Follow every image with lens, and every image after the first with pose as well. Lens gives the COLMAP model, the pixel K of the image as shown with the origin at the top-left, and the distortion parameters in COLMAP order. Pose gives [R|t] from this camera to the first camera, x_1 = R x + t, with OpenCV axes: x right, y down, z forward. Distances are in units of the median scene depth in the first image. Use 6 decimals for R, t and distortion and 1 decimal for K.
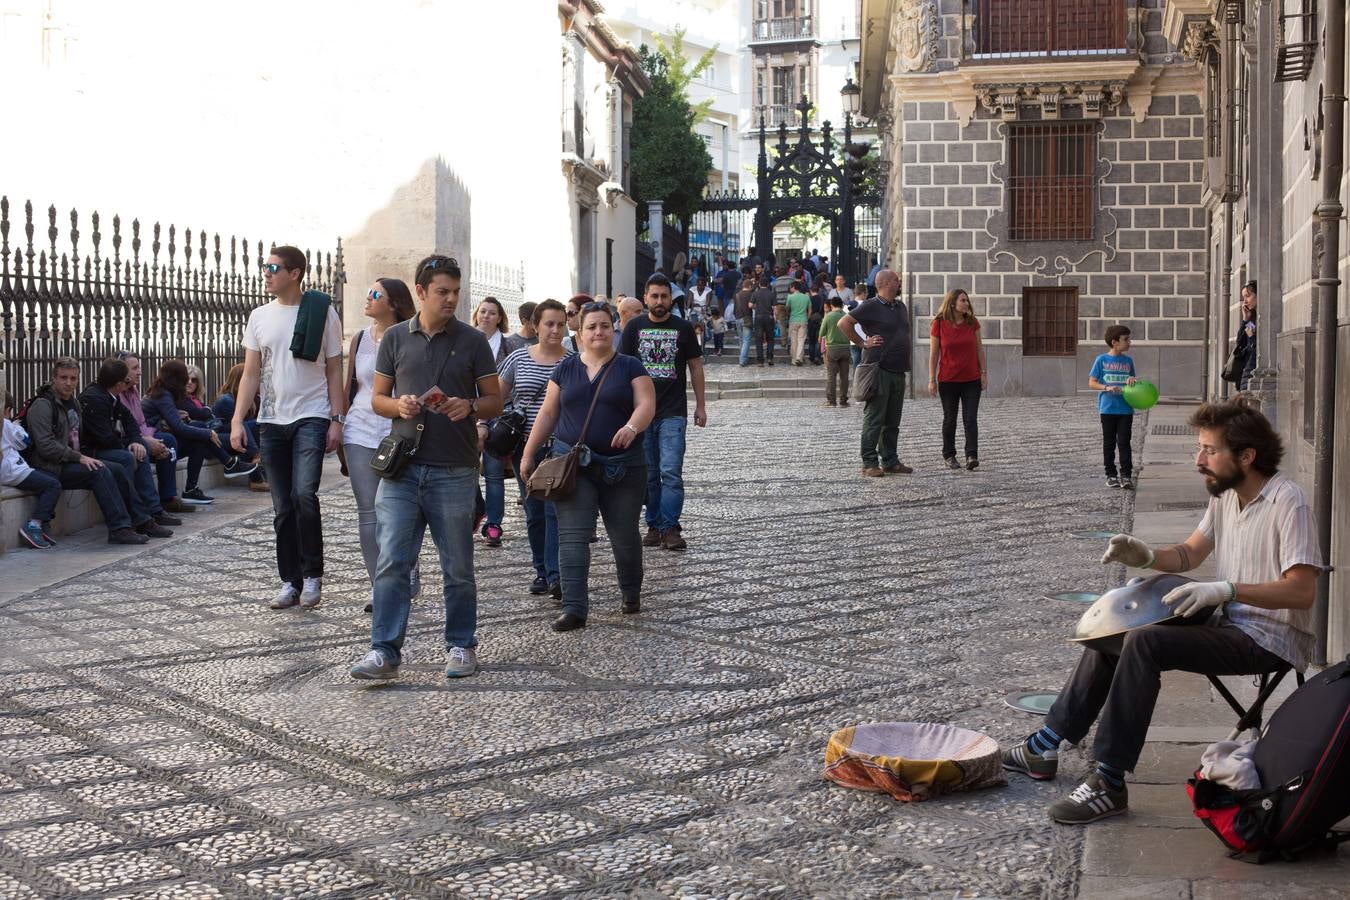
lens RADIAL K [[2008.0, 0, 703.0], [0, 2008.0, 458.8], [0, 0, 1]] dist [-0.143577, 0.000000]
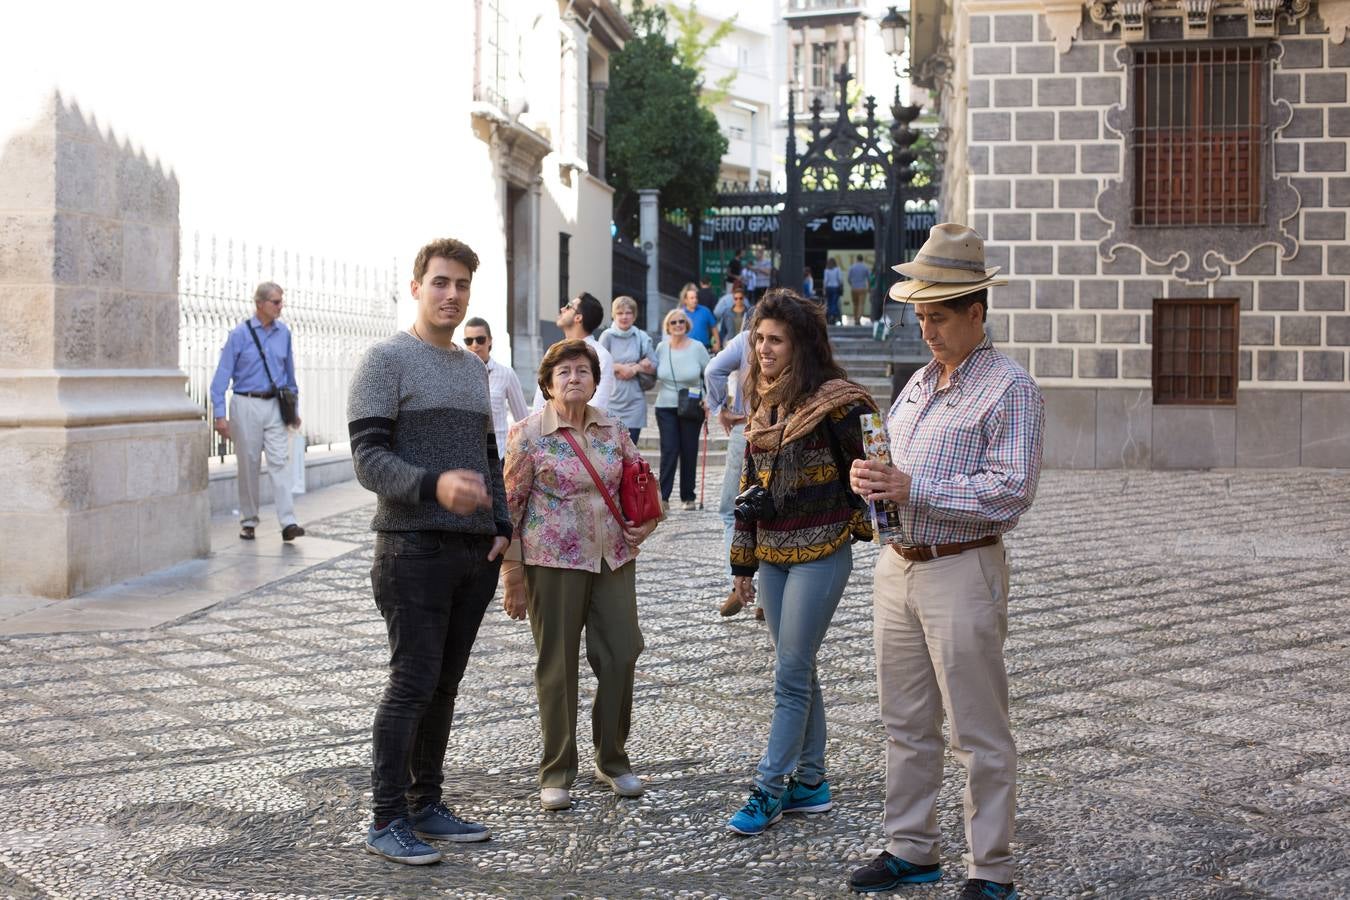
lens RADIAL K [[2008.0, 0, 676.7], [0, 2008.0, 453.7], [0, 0, 1]] dist [-0.143577, 0.000000]
pose [[0.999078, 0.006957, -0.042373, 0.033515], [-0.007447, 0.999907, -0.011414, -0.027236], [0.042290, 0.011719, 0.999037, 0.350275]]
